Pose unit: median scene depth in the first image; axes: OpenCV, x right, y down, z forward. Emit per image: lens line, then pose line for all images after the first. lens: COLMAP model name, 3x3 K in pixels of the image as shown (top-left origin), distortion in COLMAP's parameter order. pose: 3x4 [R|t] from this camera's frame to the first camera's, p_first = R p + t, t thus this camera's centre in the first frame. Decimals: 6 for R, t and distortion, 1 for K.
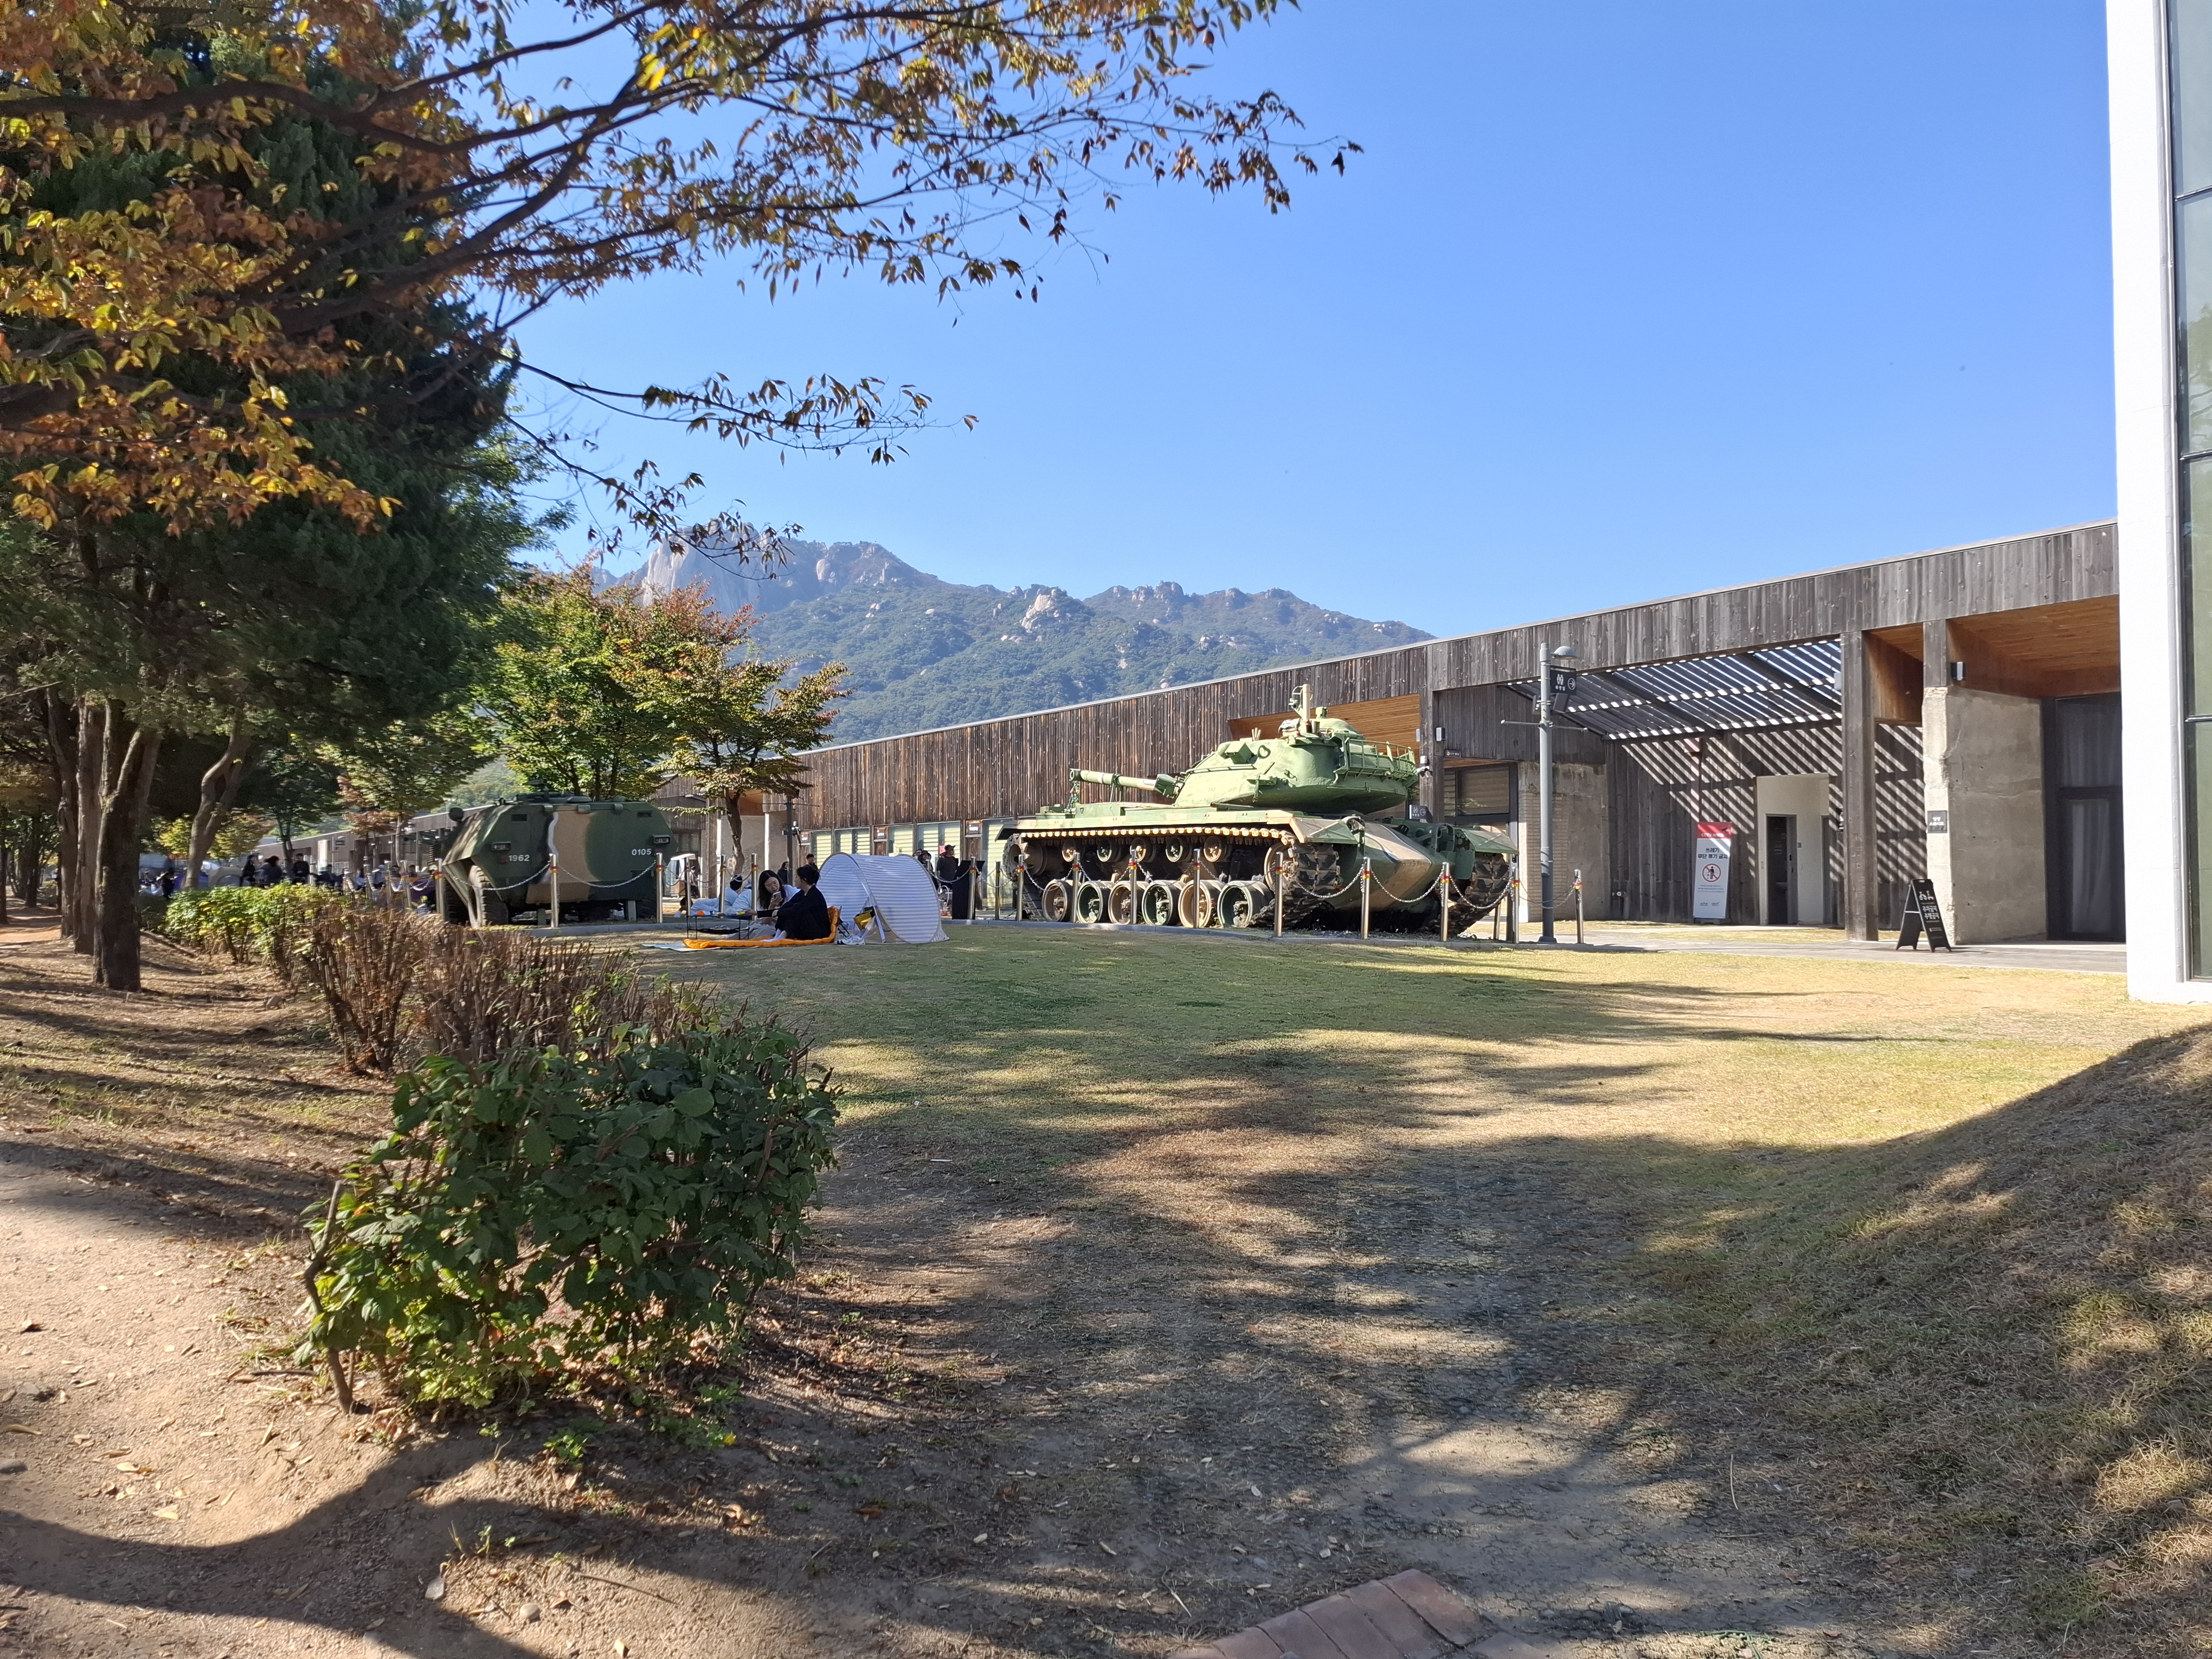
lens RADIAL K [[1550.2, 0, 1106.0], [0, 1550.2, 829.5], [0, 0, 1]] dist [0.161689, -0.229253]
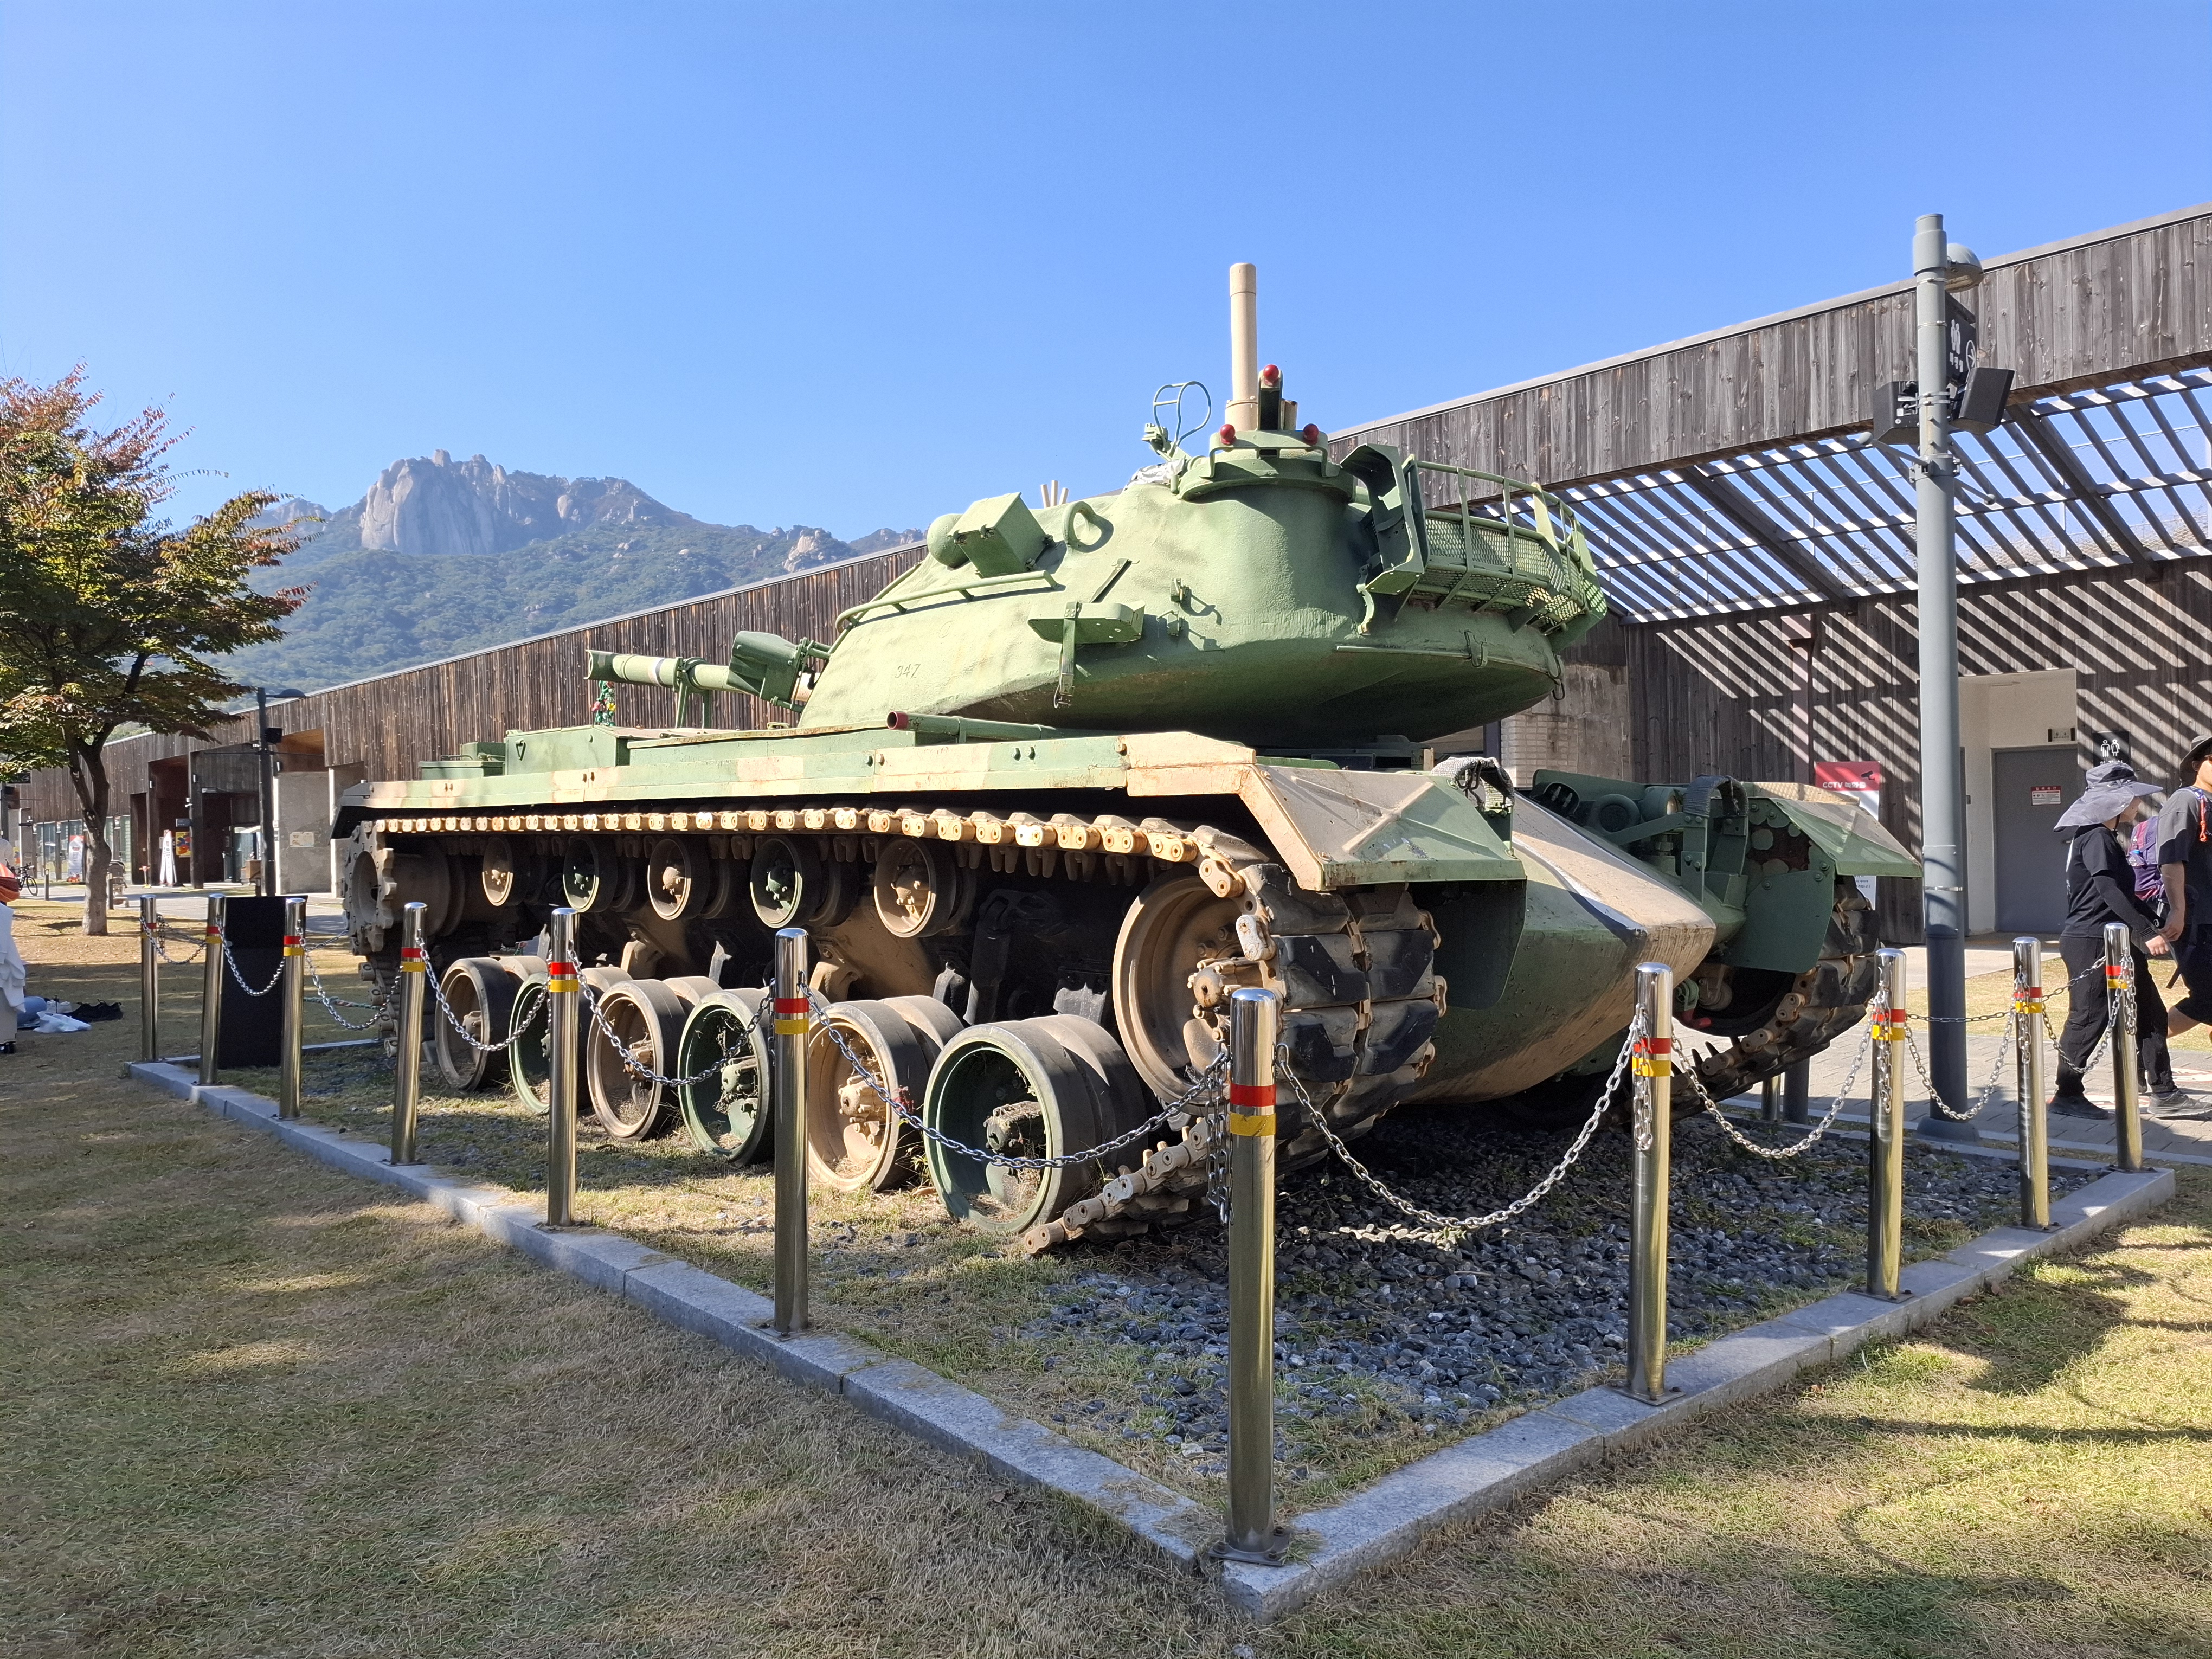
lens RADIAL K [[1550.2, 0, 1106.0], [0, 1550.2, 829.5], [0, 0, 1]] dist [0.161689, -0.229253]
pose [[0.989492, -0.019737, 0.143233, 0.062295], [0.014949, 0.999295, 0.034430, -0.005879], [-0.143811, -0.031927, 0.989090, 0.704077]]
